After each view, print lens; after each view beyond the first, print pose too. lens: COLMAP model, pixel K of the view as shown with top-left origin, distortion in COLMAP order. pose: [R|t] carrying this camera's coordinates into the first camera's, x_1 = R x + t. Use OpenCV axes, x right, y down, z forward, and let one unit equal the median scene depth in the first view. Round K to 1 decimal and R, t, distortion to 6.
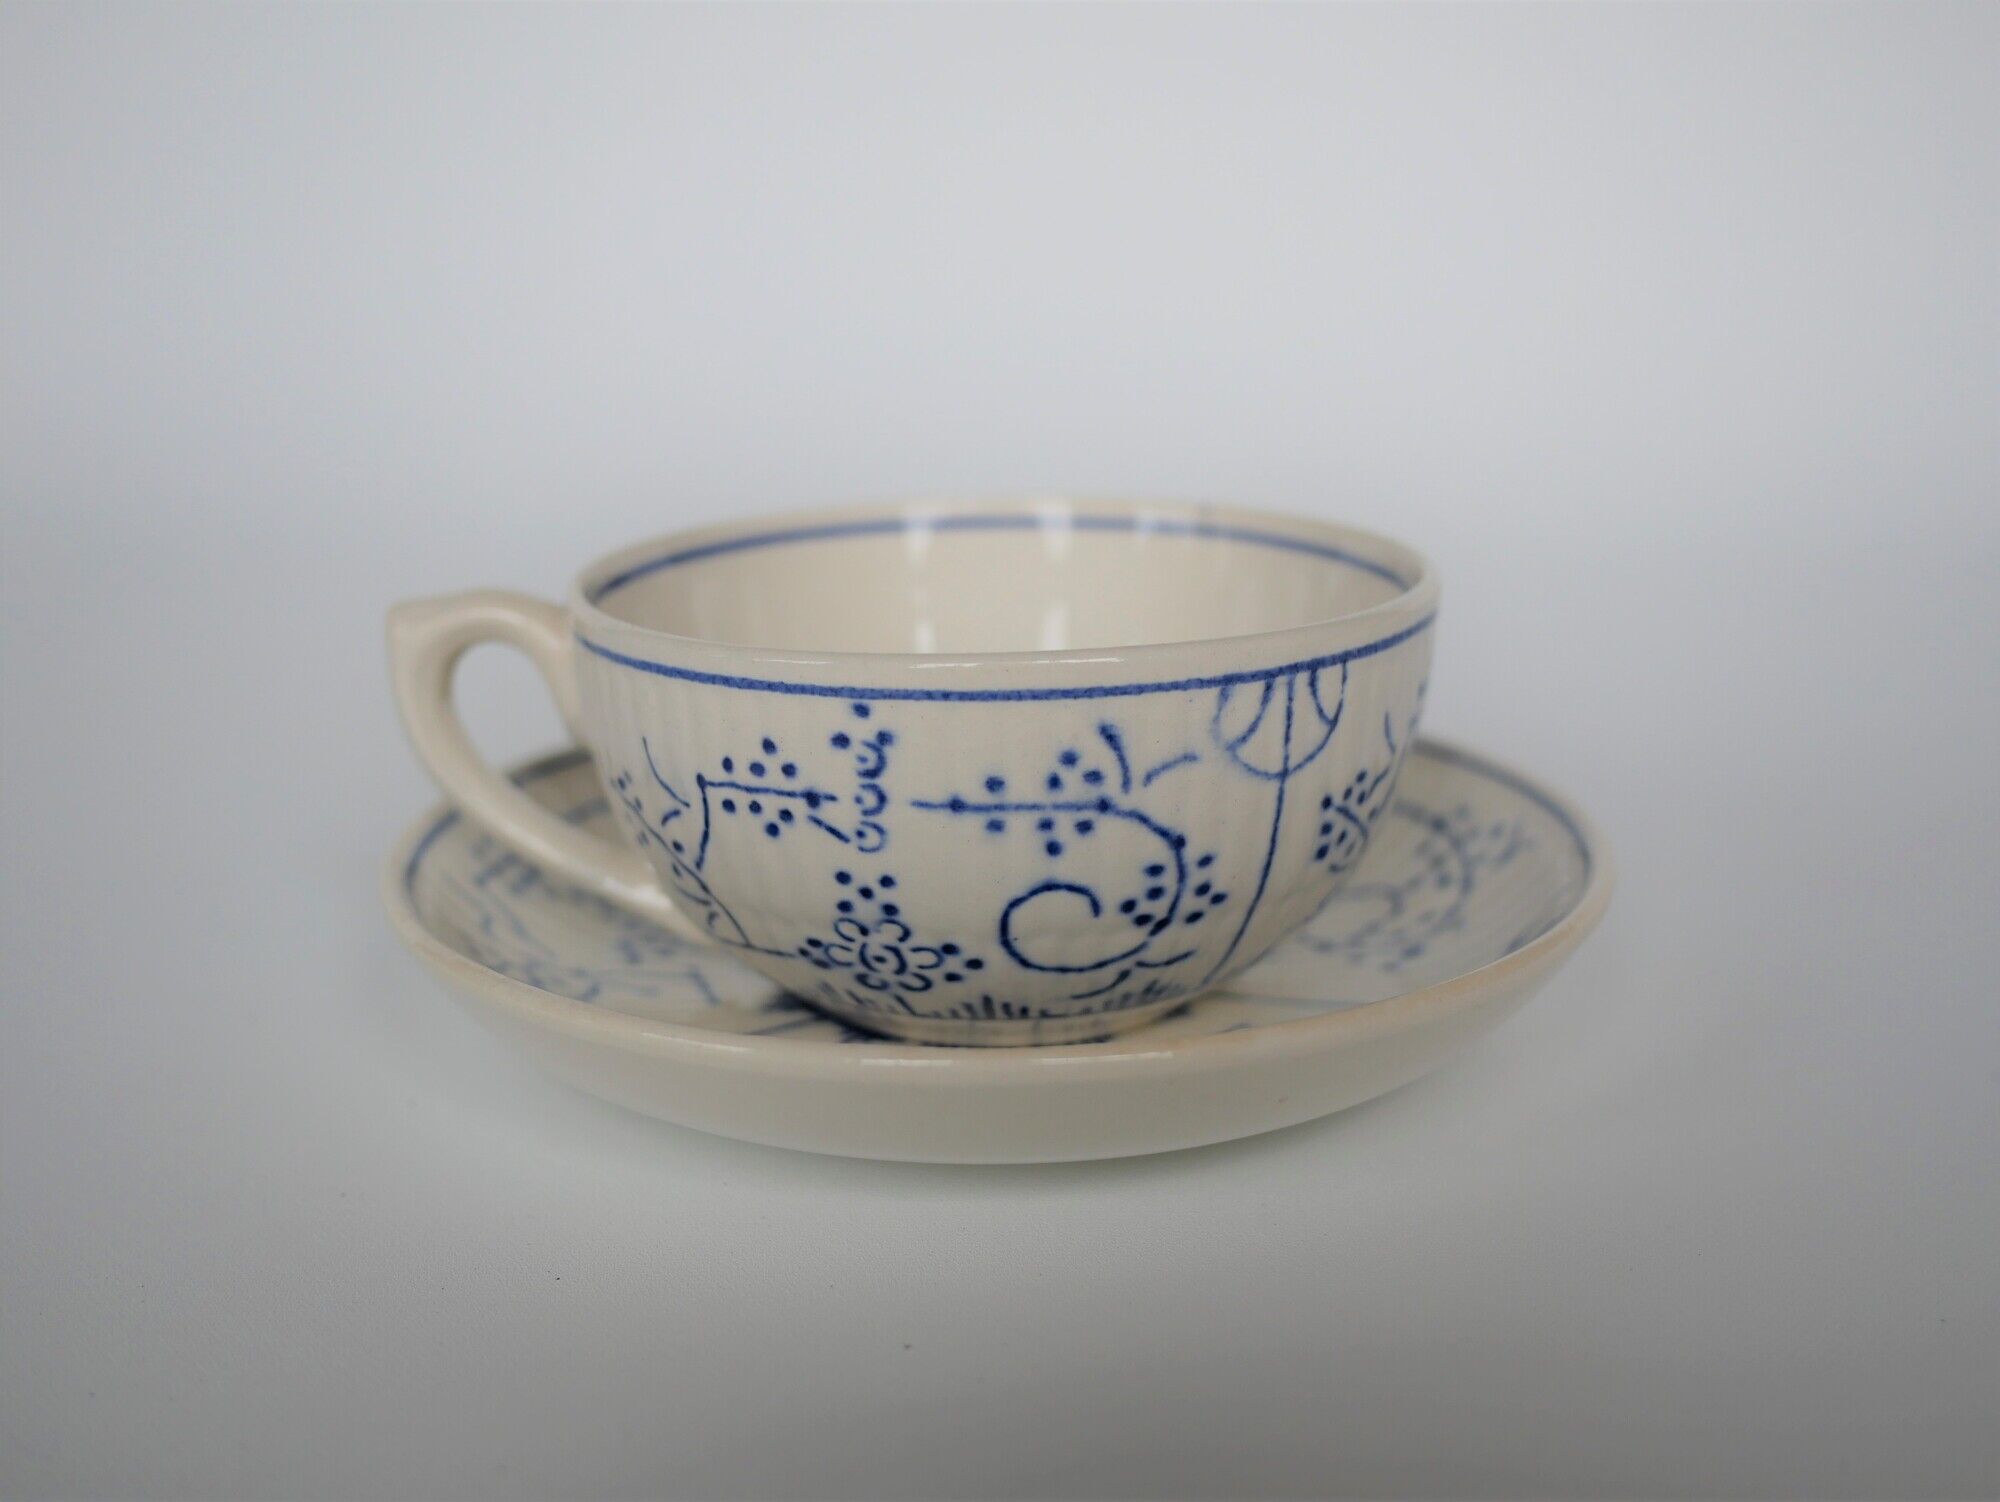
lens RADIAL K [[2238.6, 0, 1000.9], [0, 2238.6, 744.5], [0, 0, 1]] dist [-0.006573, 0.000000]
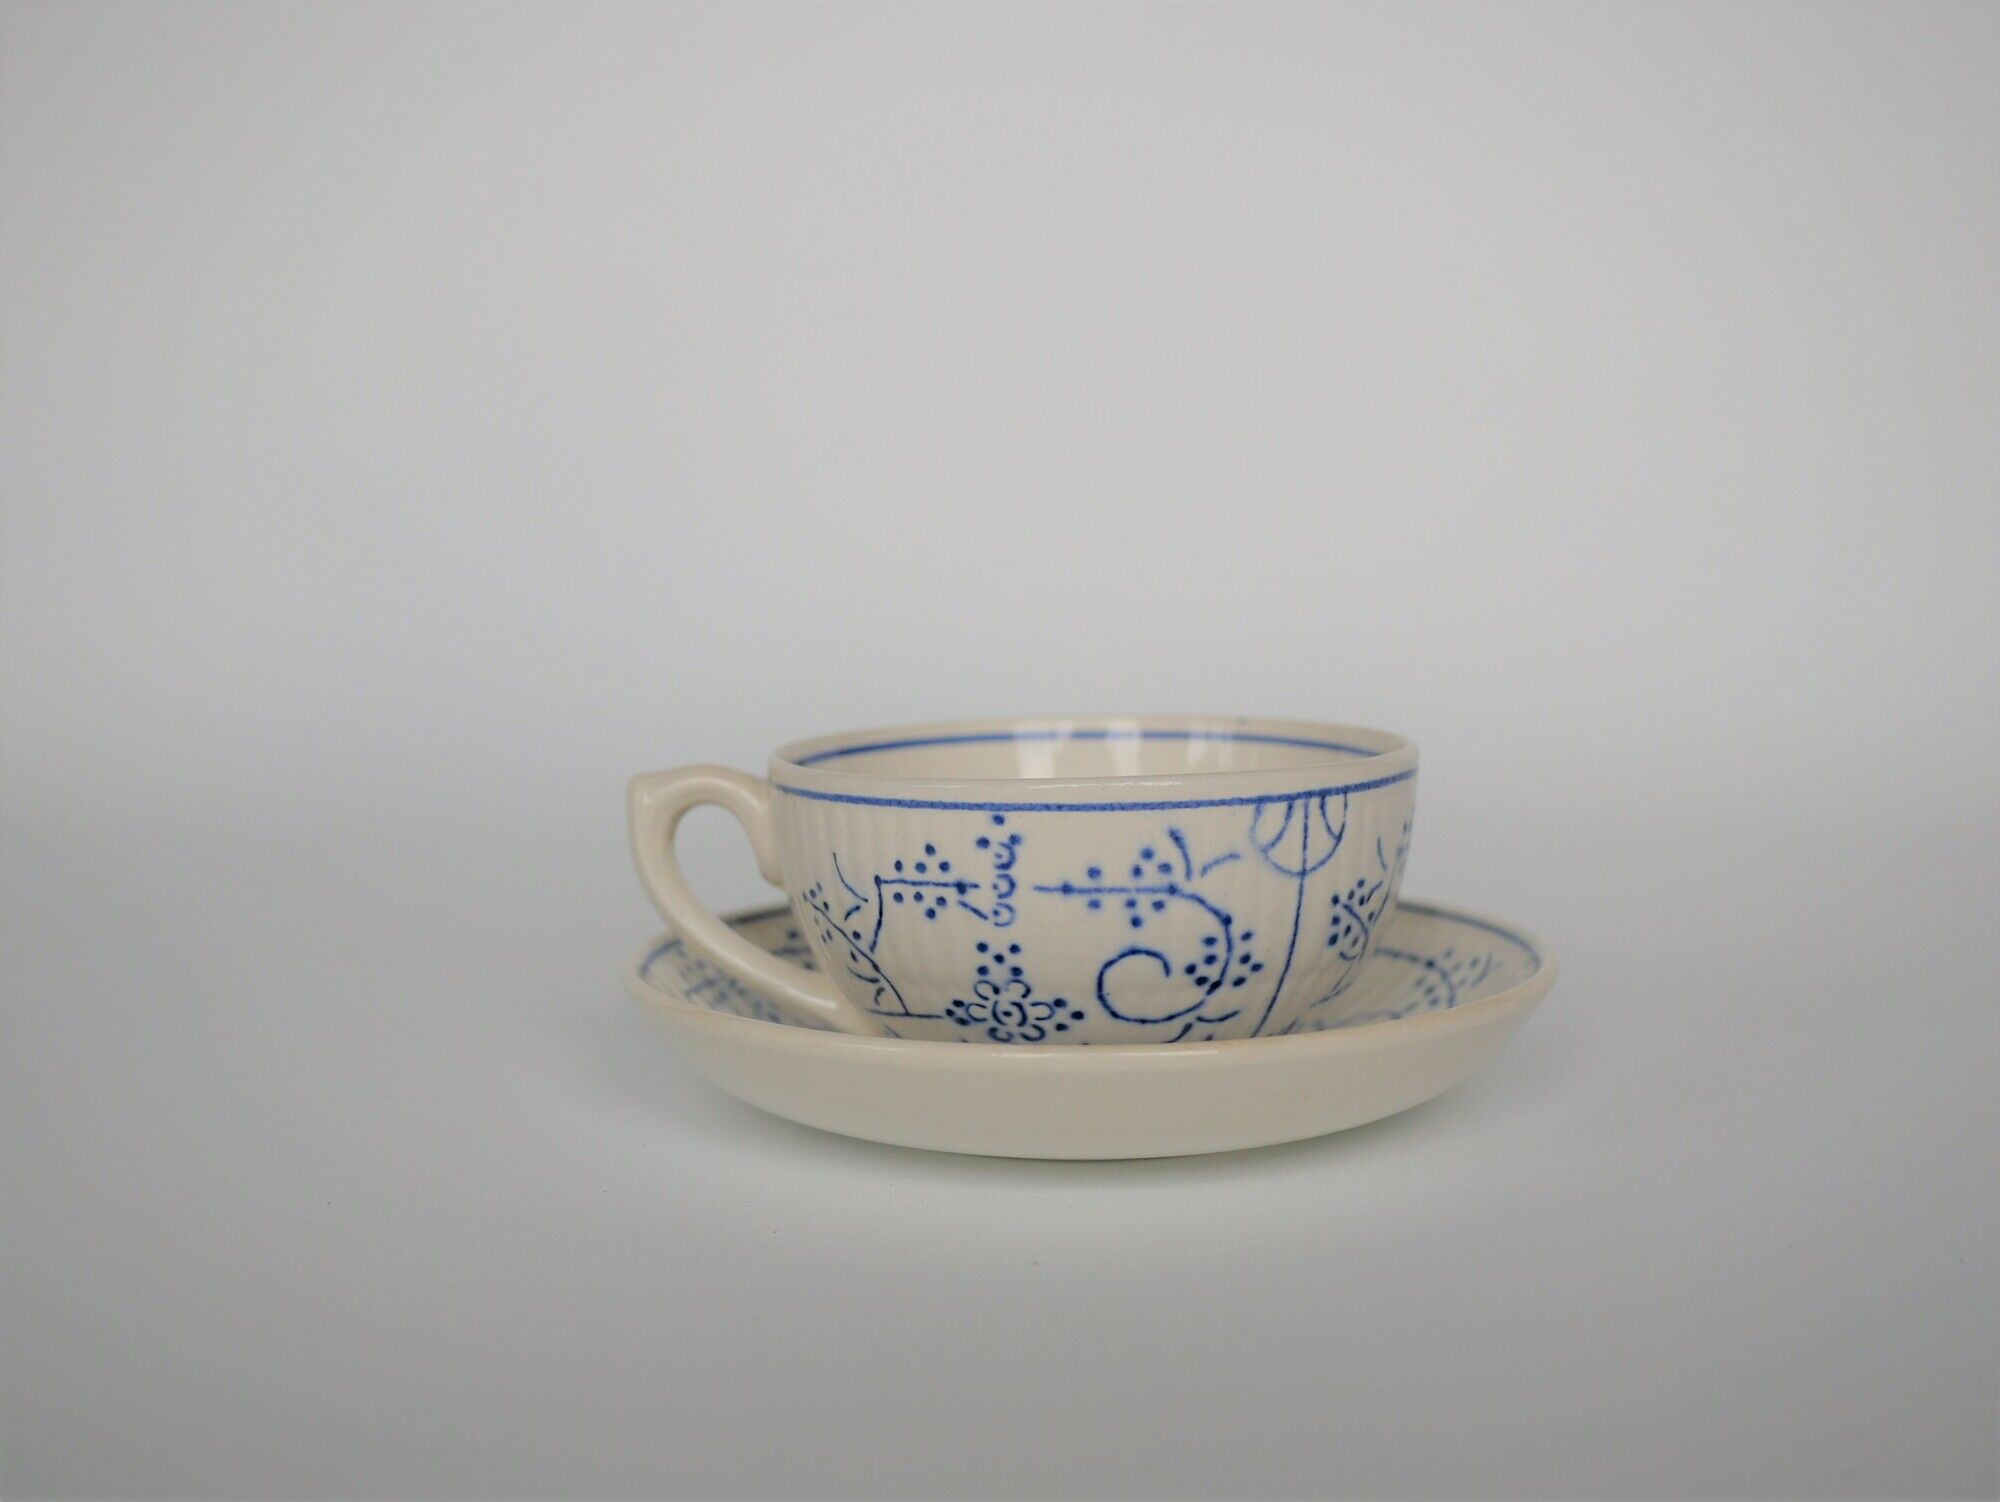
lens RADIAL K [[2238.6, 0, 992.0], [0, 2238.6, 749.6], [0, 0, 1]] dist [-0.006573, 0.000000]
pose [[0.999788, -0.001510, -0.020540, -0.036331], [-0.001833, 0.986827, -0.161769, 0.162186], [0.020514, 0.161772, 0.986615, -0.374079]]
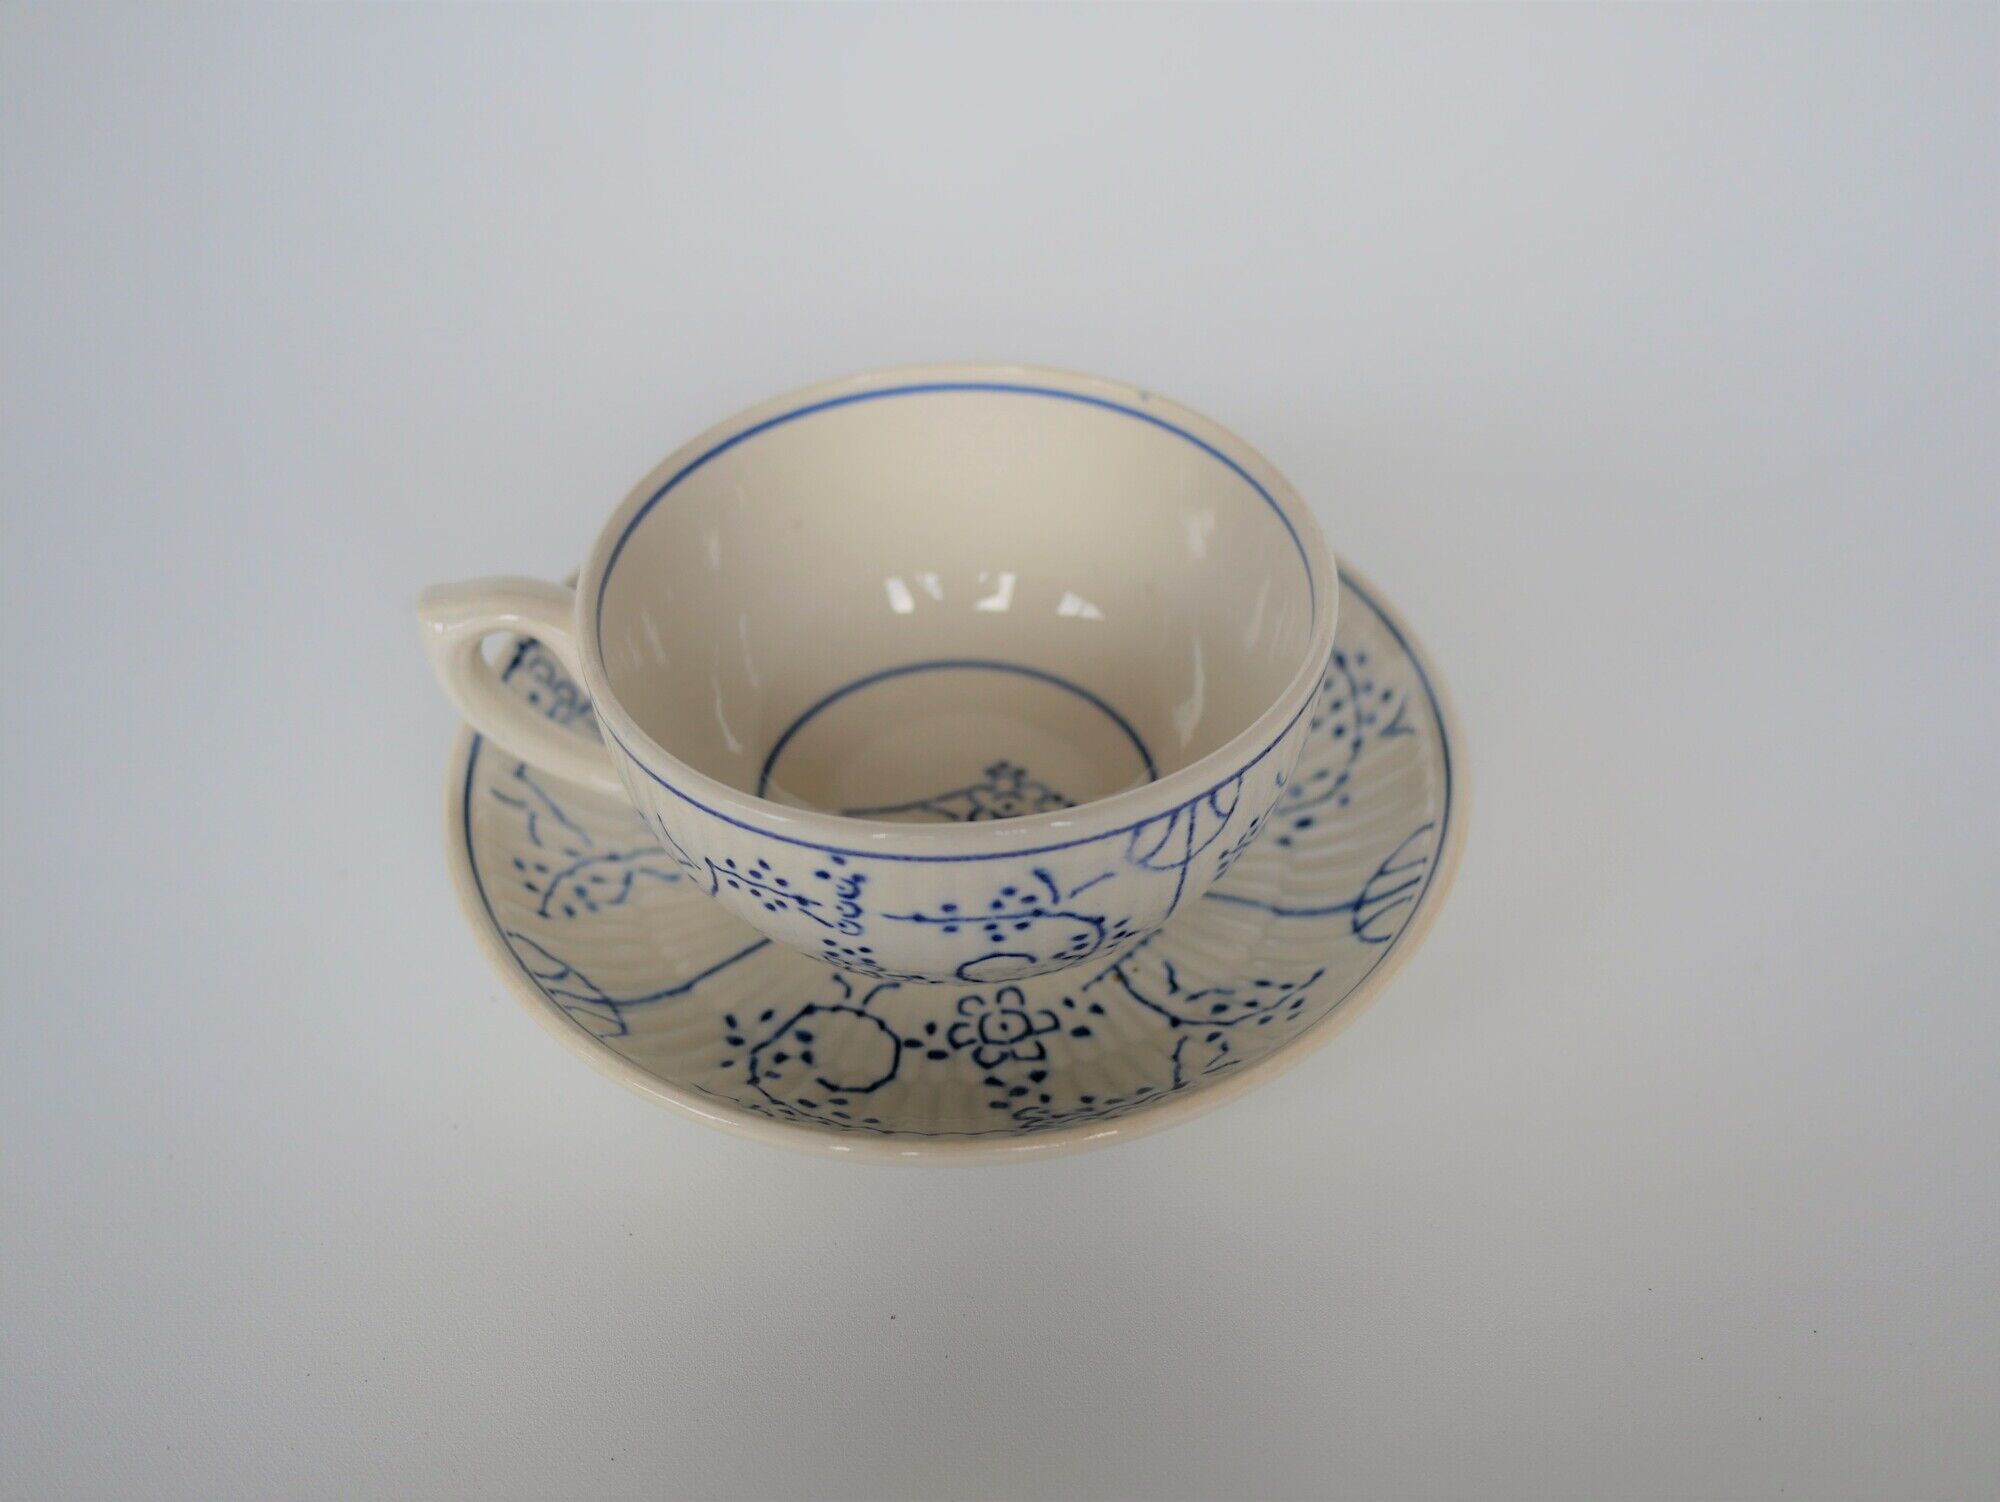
lens RADIAL K [[2238.6, 0, 996.0], [0, 2238.6, 745.9], [0, 0, 1]] dist [-0.006573, 0.000000]
pose [[0.999914, -0.013118, -0.000519, 0.024154], [0.011857, 0.885430, 0.464622, -0.615672], [-0.005636, -0.464588, 0.885509, -0.051496]]
